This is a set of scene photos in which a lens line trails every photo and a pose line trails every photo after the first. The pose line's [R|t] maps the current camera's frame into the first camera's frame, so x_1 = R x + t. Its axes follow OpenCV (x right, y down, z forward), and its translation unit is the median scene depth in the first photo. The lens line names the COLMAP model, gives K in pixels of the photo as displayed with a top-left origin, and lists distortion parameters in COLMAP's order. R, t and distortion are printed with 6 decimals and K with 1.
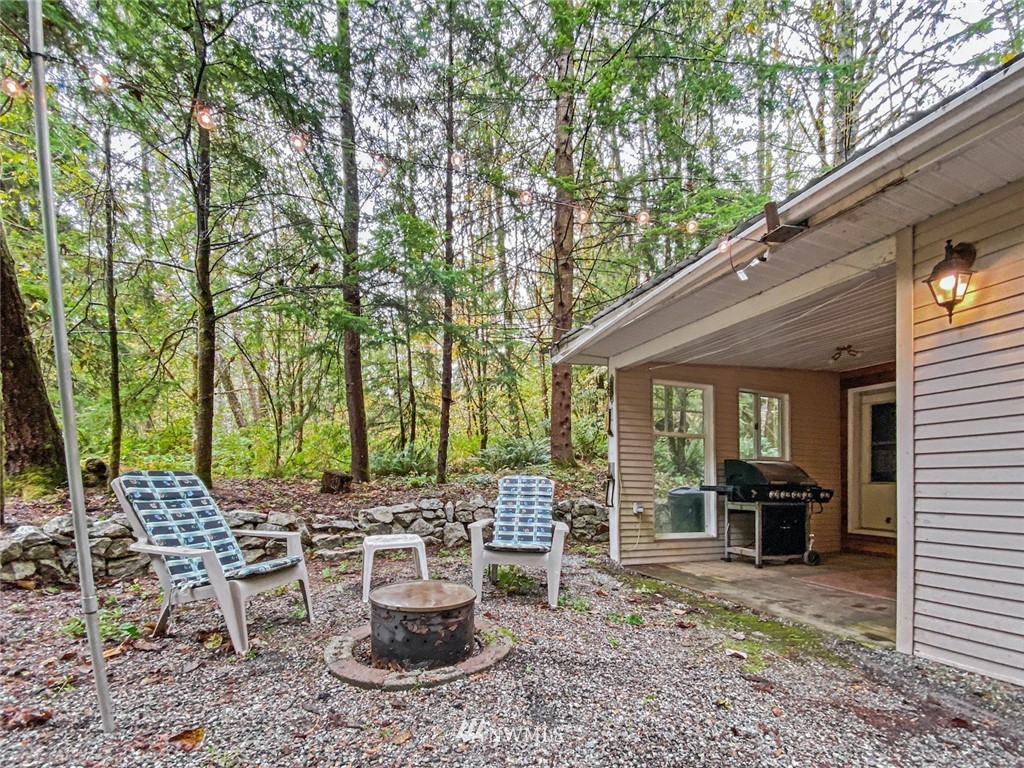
lens RADIAL K [[412.1, 0, 512.0], [0, 412.1, 384.0], [0, 0, 1]] dist [-0.001660, -0.000715]
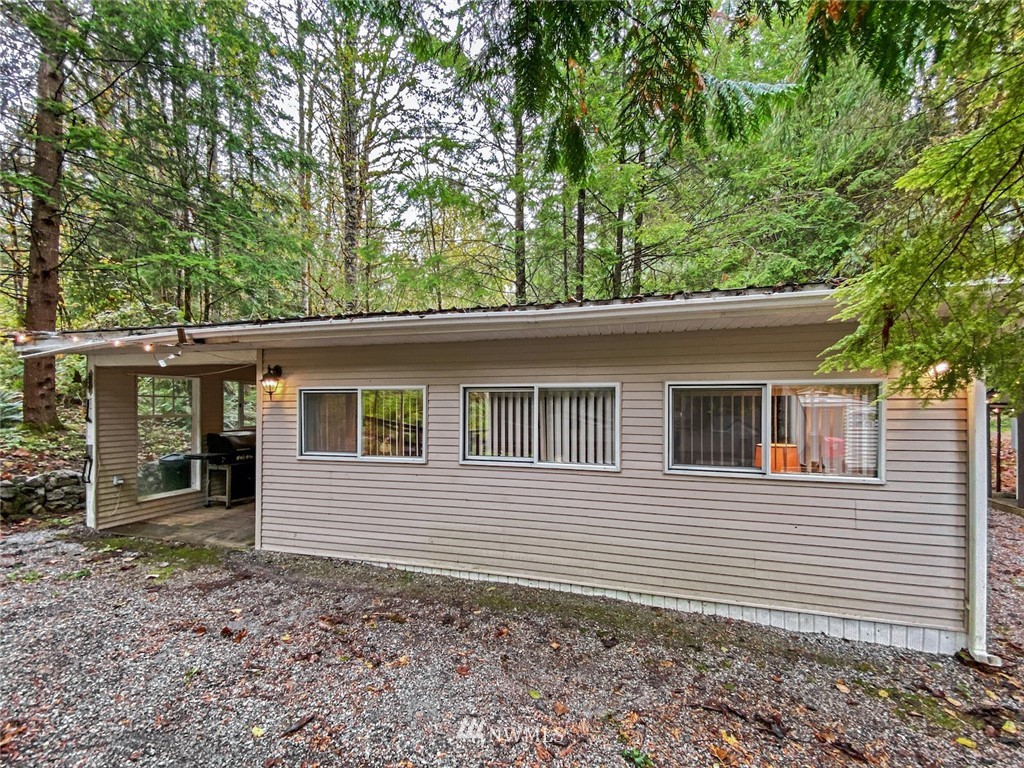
lens RADIAL K [[429.3, 0, 472.5], [0, 429.3, 398.8], [0, 0, 1]] dist [0.001669, -0.012360]
pose [[0.634527, 0.003546, 0.772893, 0.010734], [-0.163351, 0.978016, 0.129621, -0.239653], [-0.755441, -0.208501, 0.621156, -0.445763]]
